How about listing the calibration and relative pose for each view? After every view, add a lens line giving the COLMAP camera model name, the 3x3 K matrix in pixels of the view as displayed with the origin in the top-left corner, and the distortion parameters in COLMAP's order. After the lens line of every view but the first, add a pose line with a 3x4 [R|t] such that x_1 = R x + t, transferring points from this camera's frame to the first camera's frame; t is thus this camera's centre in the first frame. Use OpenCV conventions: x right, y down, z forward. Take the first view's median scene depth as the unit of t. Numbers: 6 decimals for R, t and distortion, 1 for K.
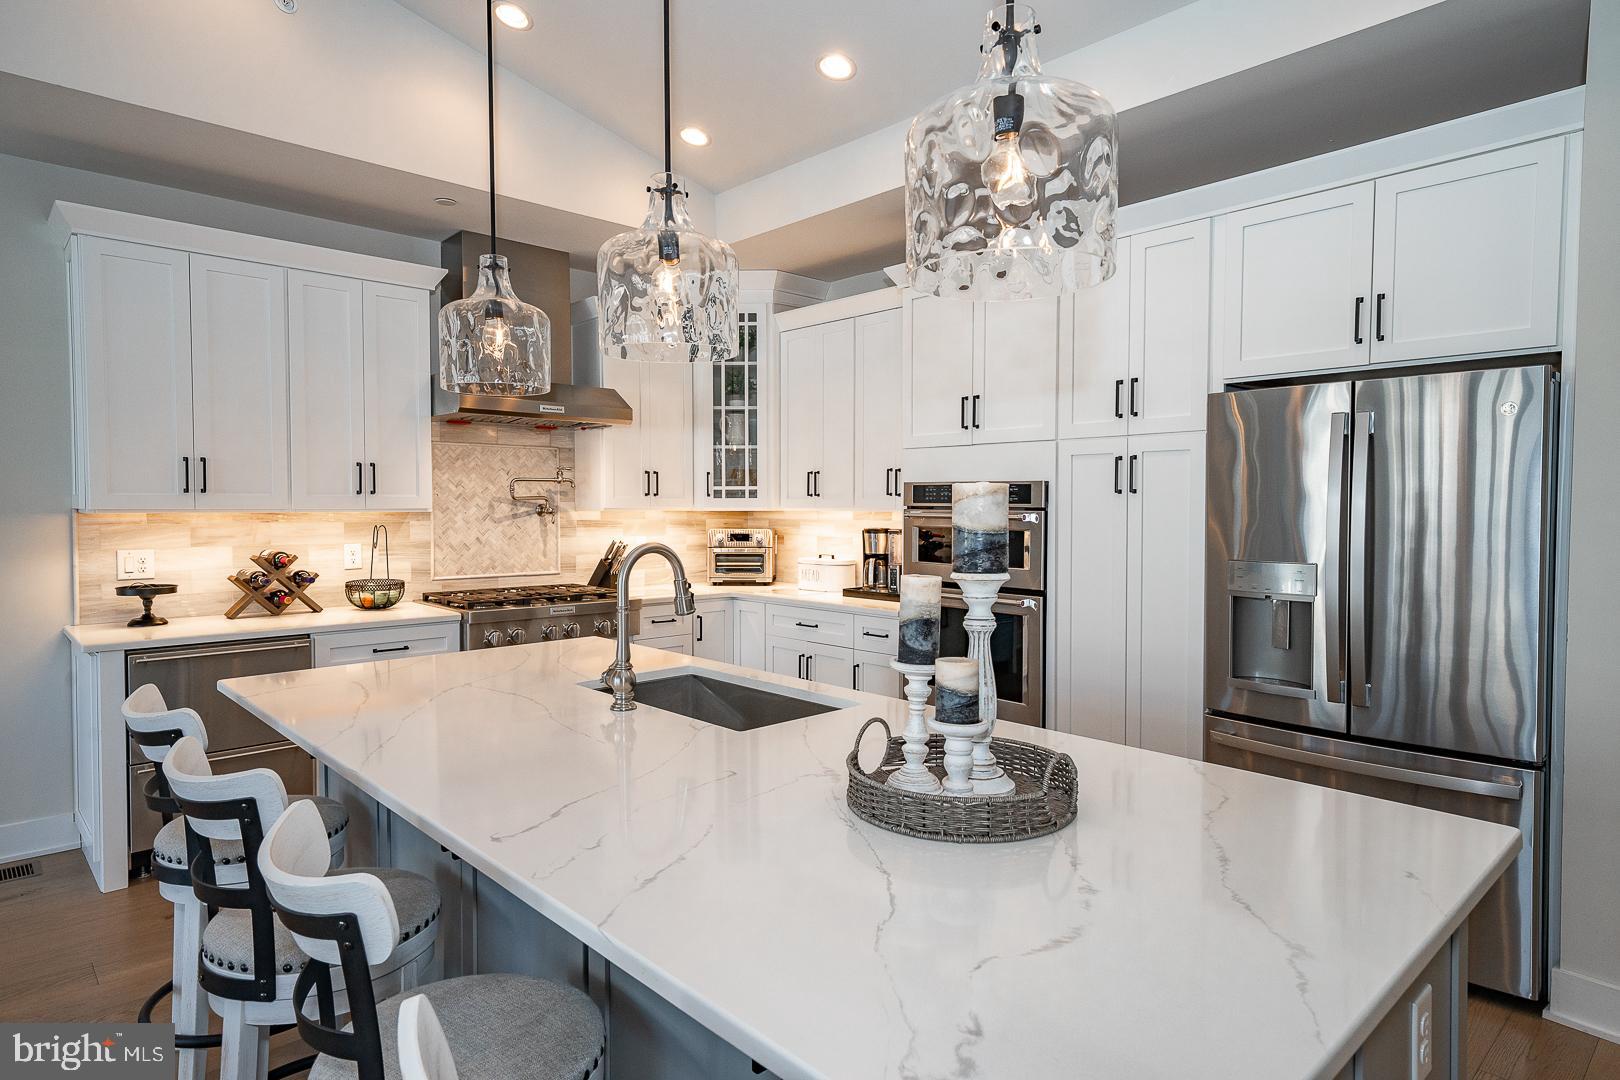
lens RADIAL K [[904.2, 0, 813.7], [0, 904.2, 536.4], [0, 0, 1]] dist [0.005111, 0.000952]
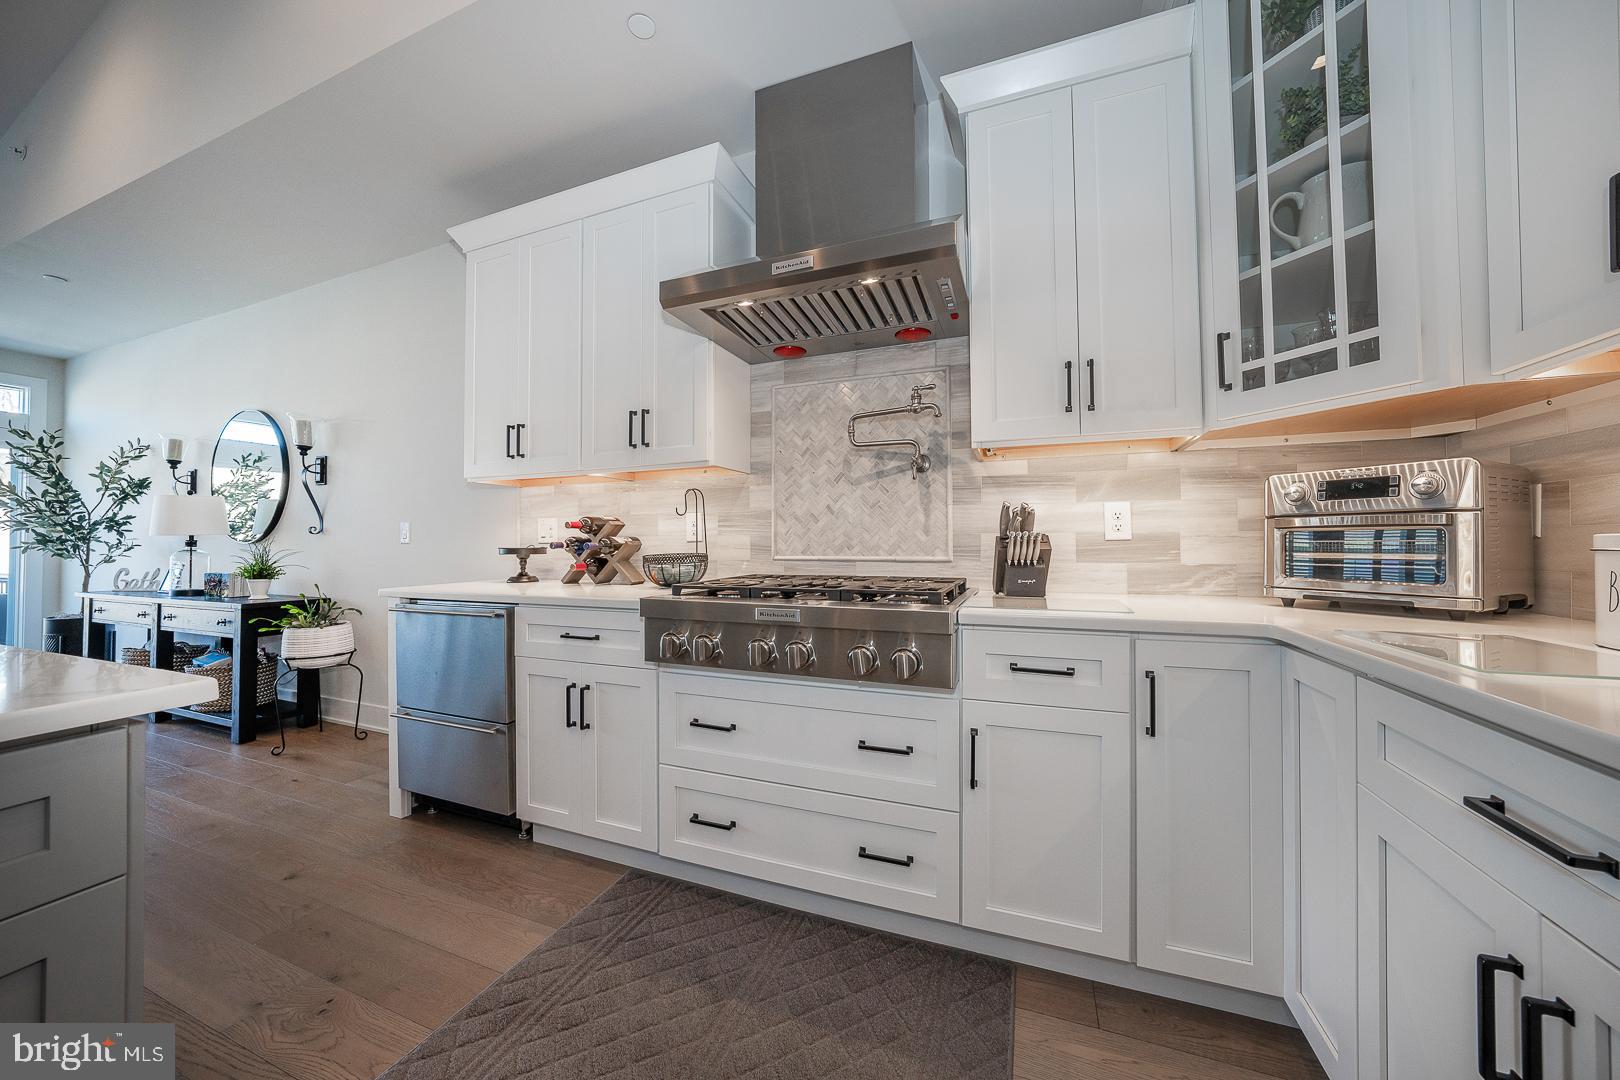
lens RADIAL K [[557.4, 0, 811.4], [0, 557.4, 531.3], [0, 0, 1]] dist [-0.023153, 0.004457]
pose [[0.435648, -0.022353, -0.899839, 0.030879], [-0.025348, 0.998990, -0.037088, 0.038873], [0.899760, 0.038966, 0.434642, 0.777214]]
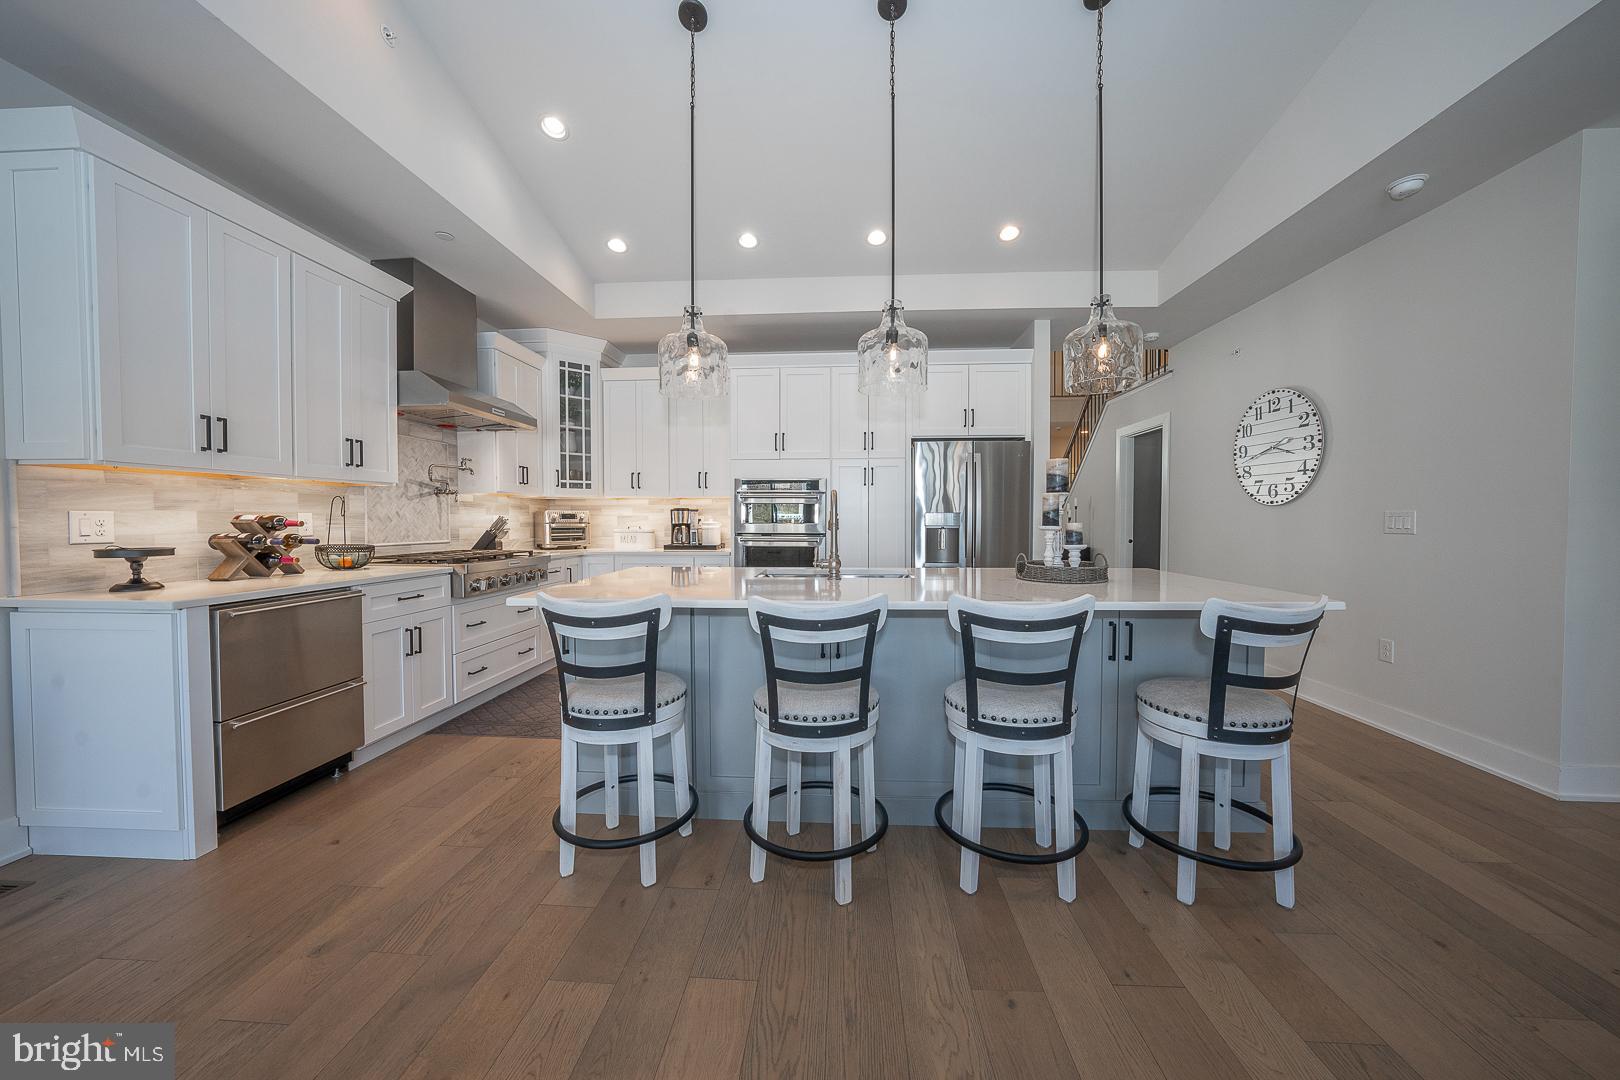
lens RADIAL K [[557.4, 0, 808.4], [0, 557.4, 534.3], [0, 0, 1]] dist [-0.023153, 0.004457]
pose [[0.732088, -0.020500, 0.680902, -0.462777], [0.025850, 0.999663, 0.002304, 0.043359], [-0.680719, 0.015914, 0.732371, 0.089561]]
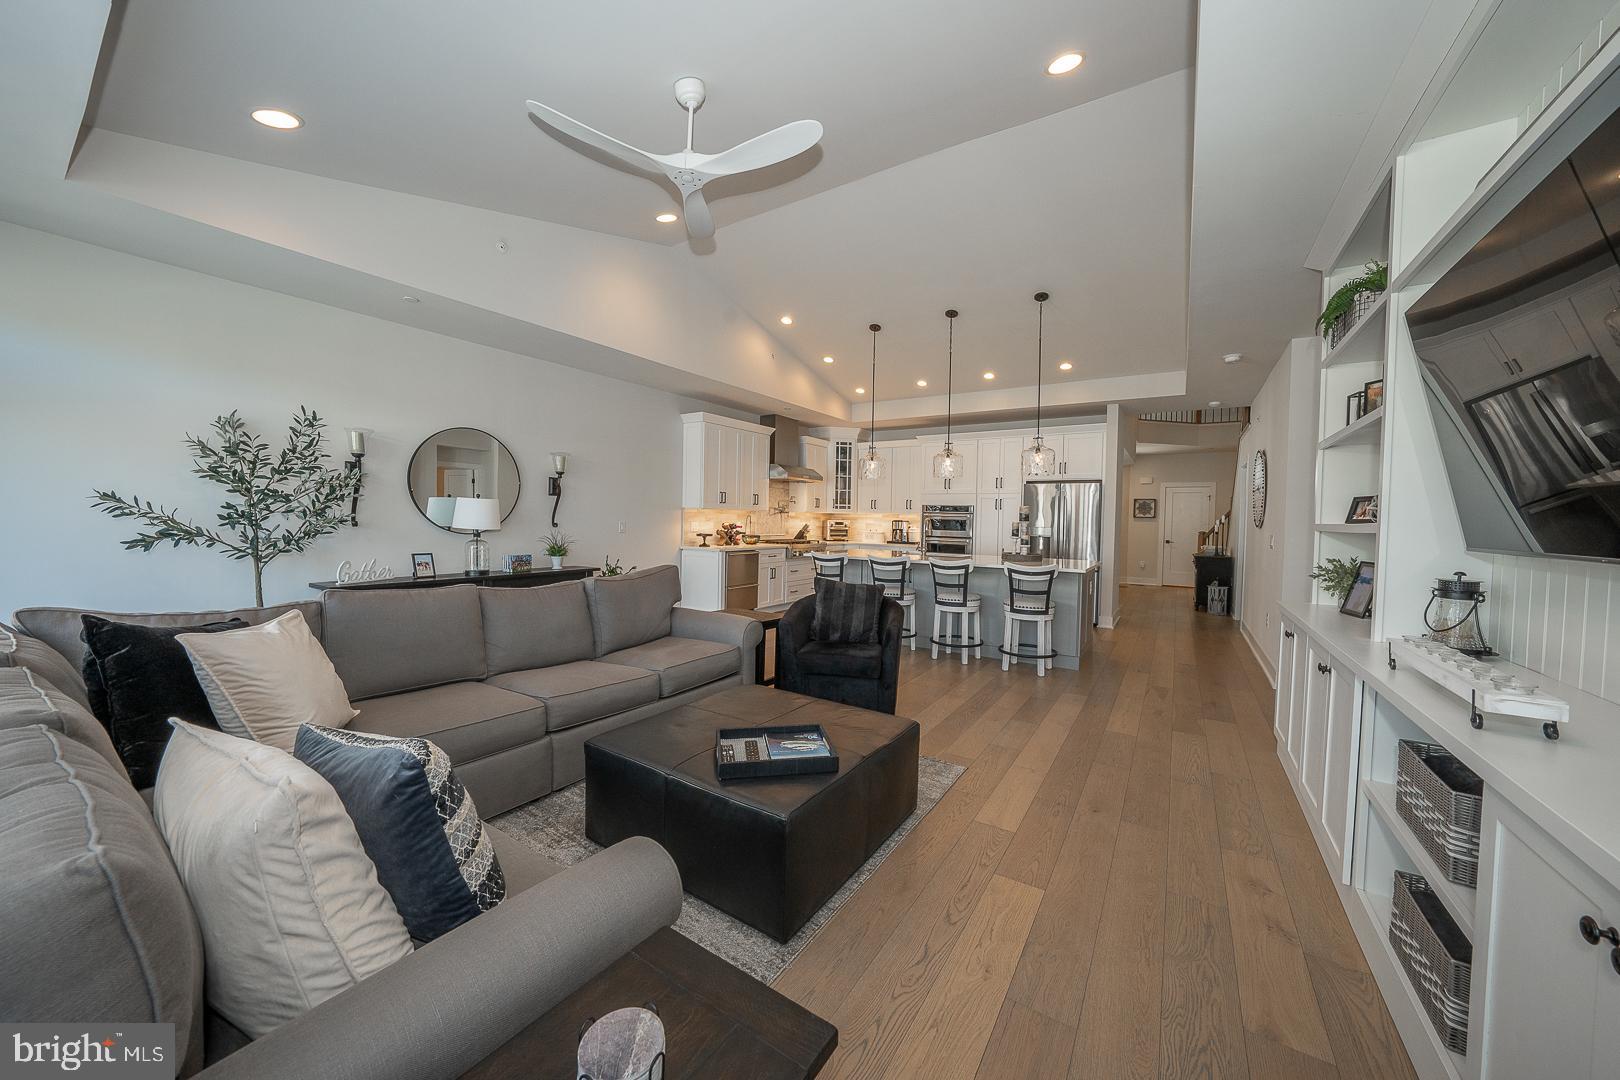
lens RADIAL K [[557.4, 0, 812.0], [0, 557.4, 536.9], [0, 0, 1]] dist [-0.023153, 0.004457]
pose [[0.971695, 0.008772, 0.236078, -0.627947], [-0.009171, 0.999958, 0.000590, 0.046501], [-0.236063, -0.002739, 0.971734, -0.684922]]
